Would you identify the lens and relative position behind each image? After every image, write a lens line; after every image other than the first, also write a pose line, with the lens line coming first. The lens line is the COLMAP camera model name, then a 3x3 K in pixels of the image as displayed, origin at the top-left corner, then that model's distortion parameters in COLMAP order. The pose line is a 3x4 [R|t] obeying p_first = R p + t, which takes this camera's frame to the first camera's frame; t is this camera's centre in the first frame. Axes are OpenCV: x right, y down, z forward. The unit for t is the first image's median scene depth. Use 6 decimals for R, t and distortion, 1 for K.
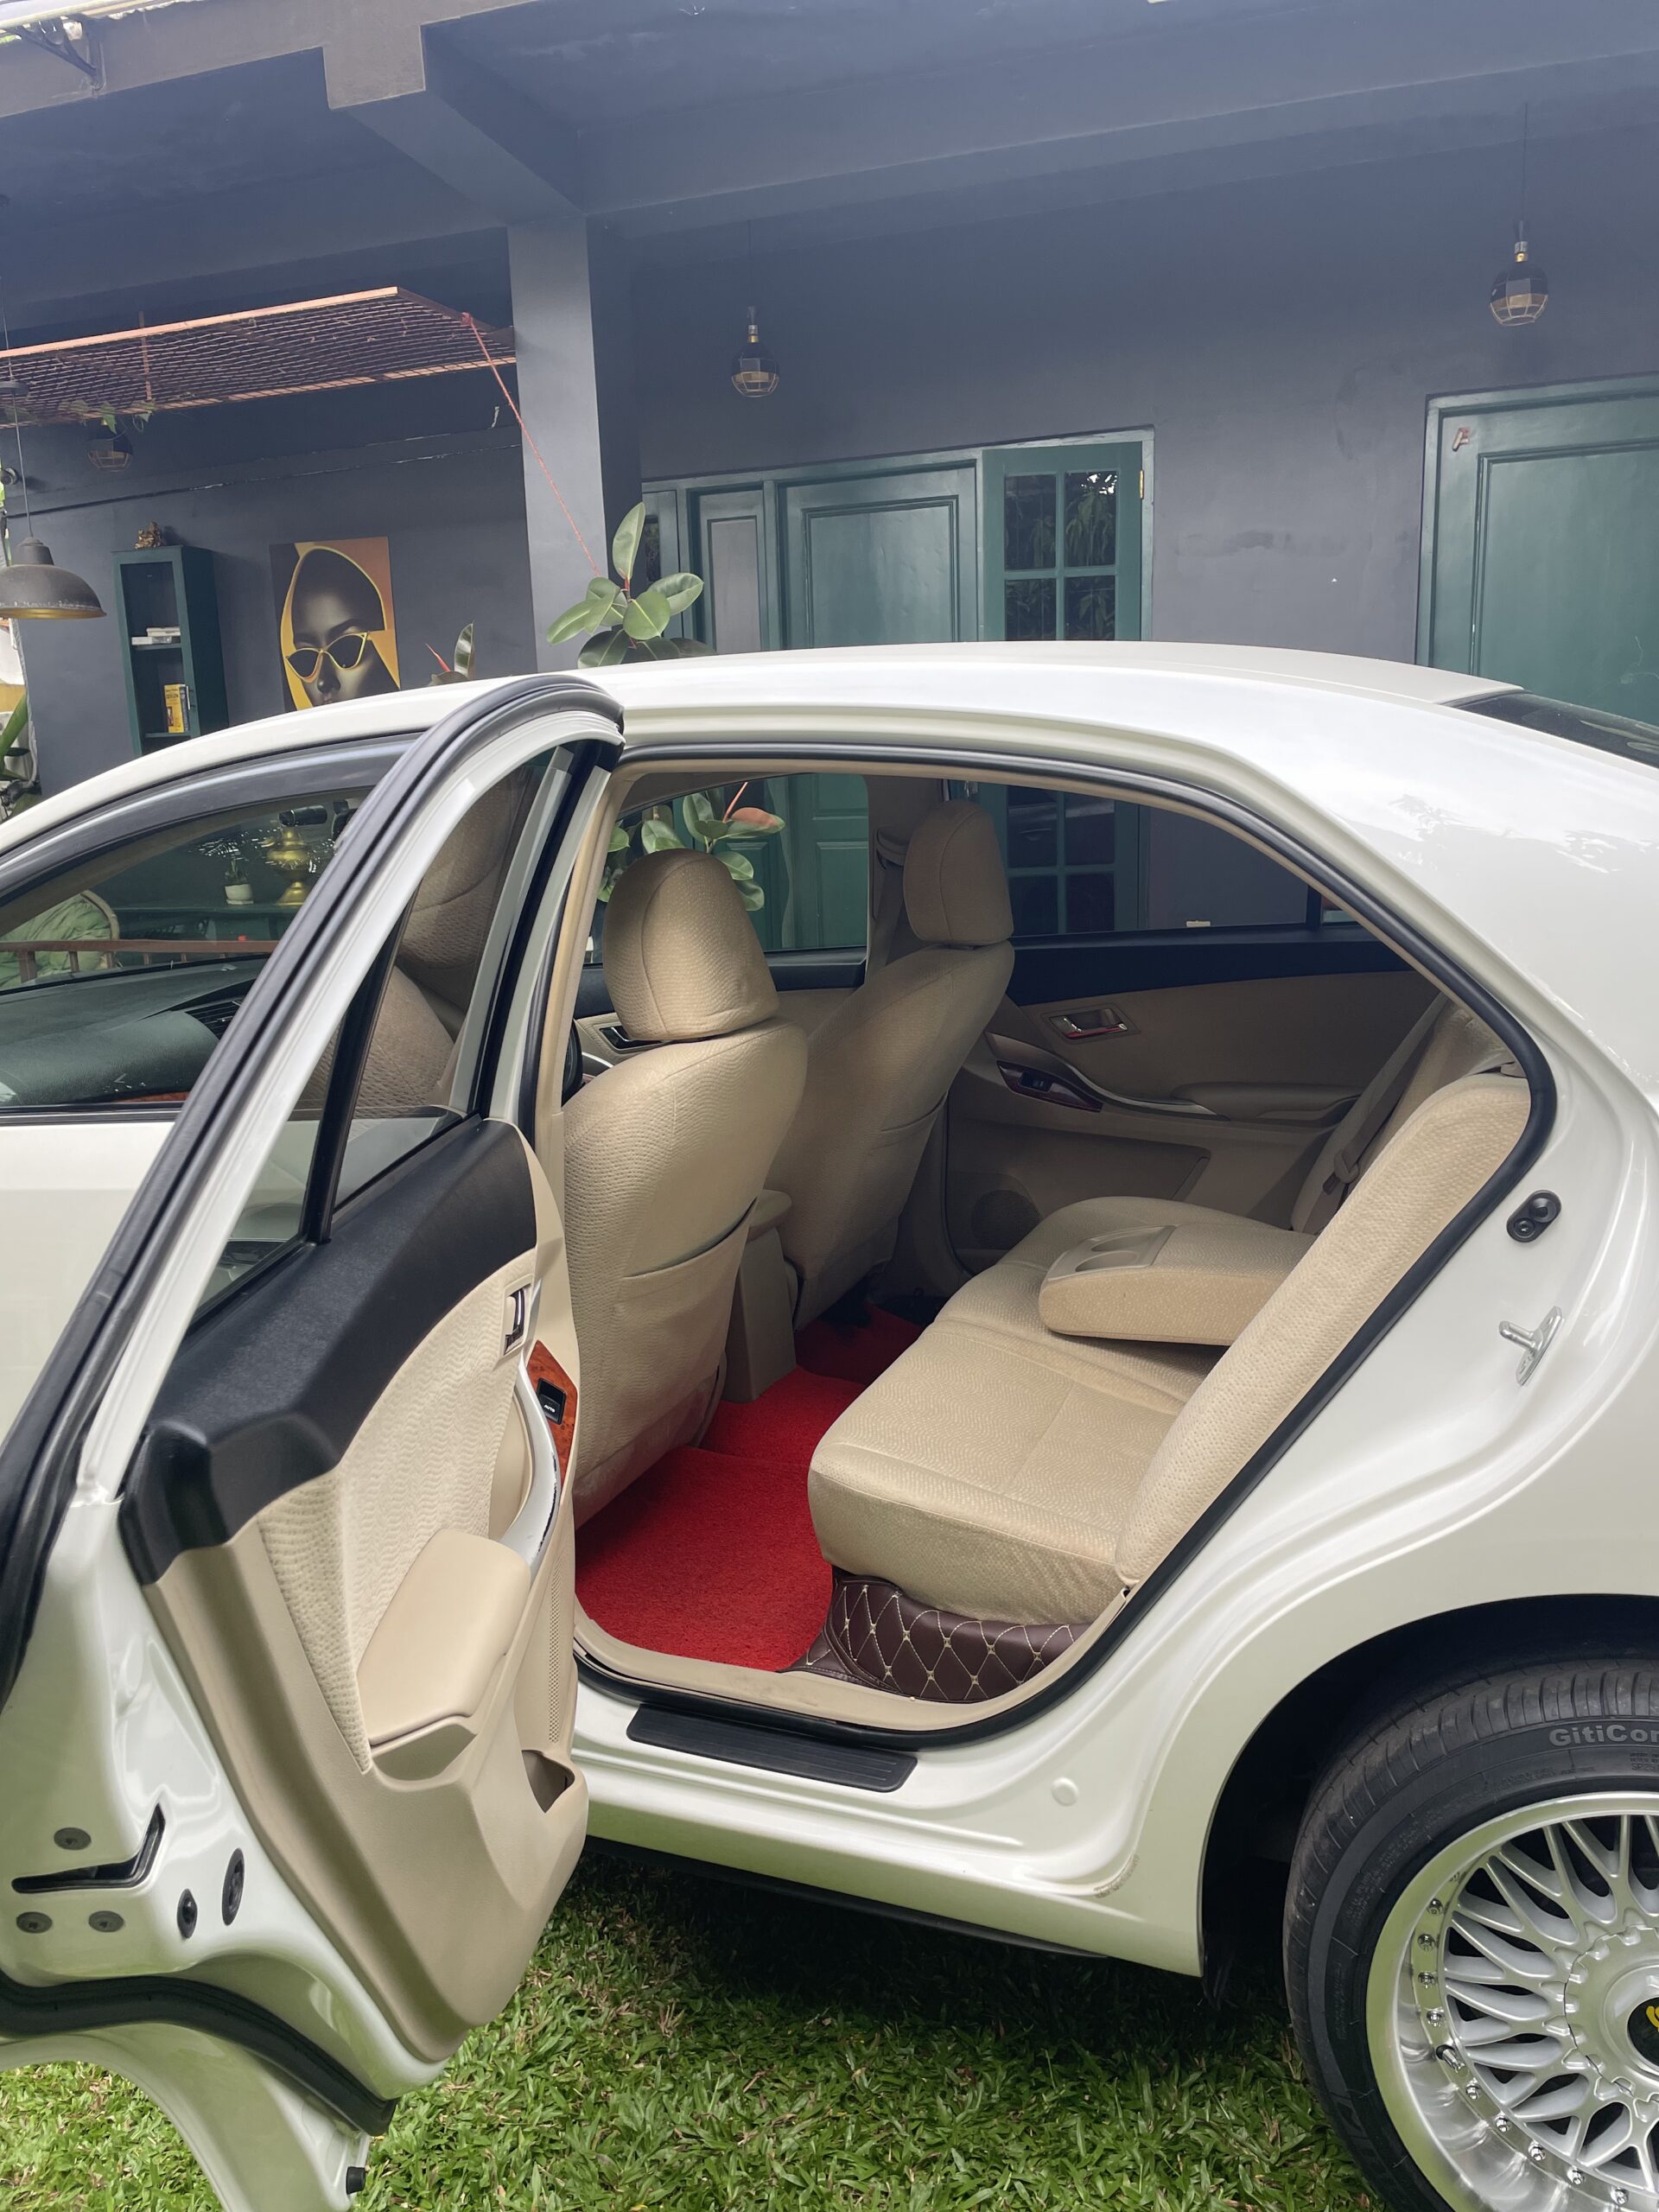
lens RADIAL K [[1694.7, 0, 829.5], [0, 1694.7, 1106.0], [0, 0, 1]] dist [0.036698, -0.057335]
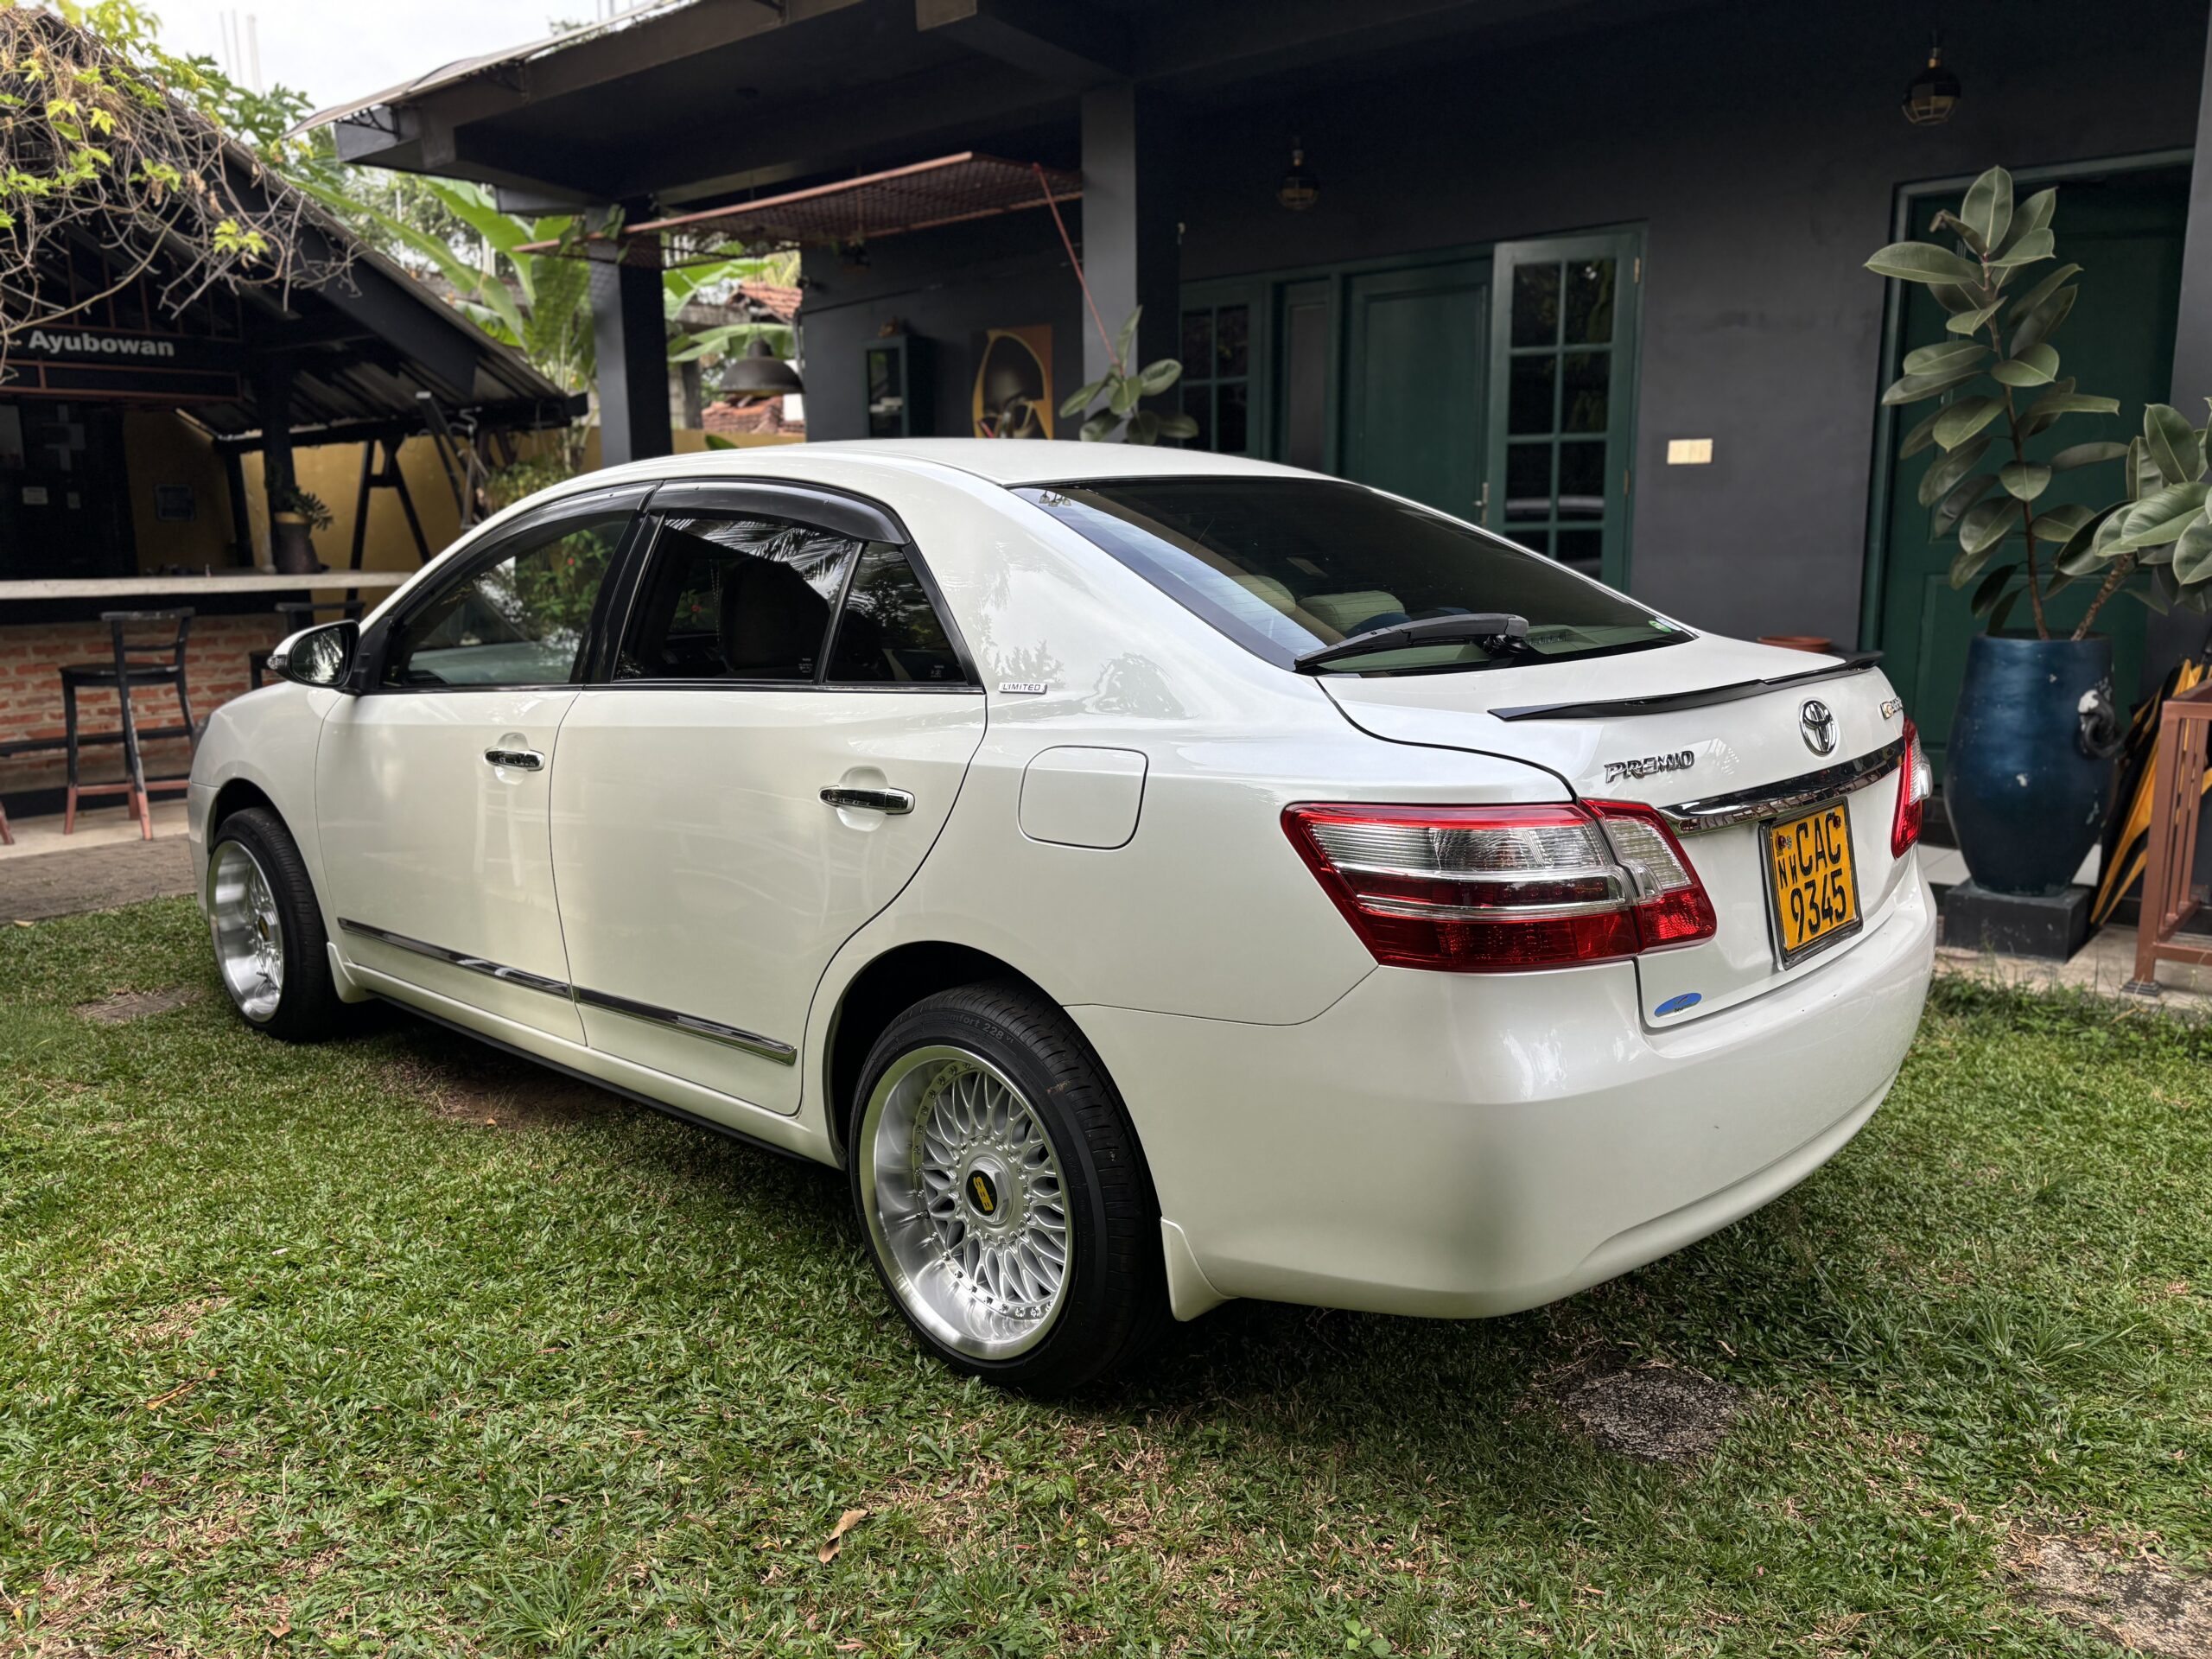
lens RADIAL K [[1691.2, 0, 1106.0], [0, 1691.2, 829.5], [0, 0, 1]] dist [-0.003246, 0.000088]
pose [[0.940090, 0.077642, -0.331968, 0.290413], [-0.081561, 0.996666, 0.002136, 0.030943], [0.331027, 0.025067, 0.943288, -0.175466]]
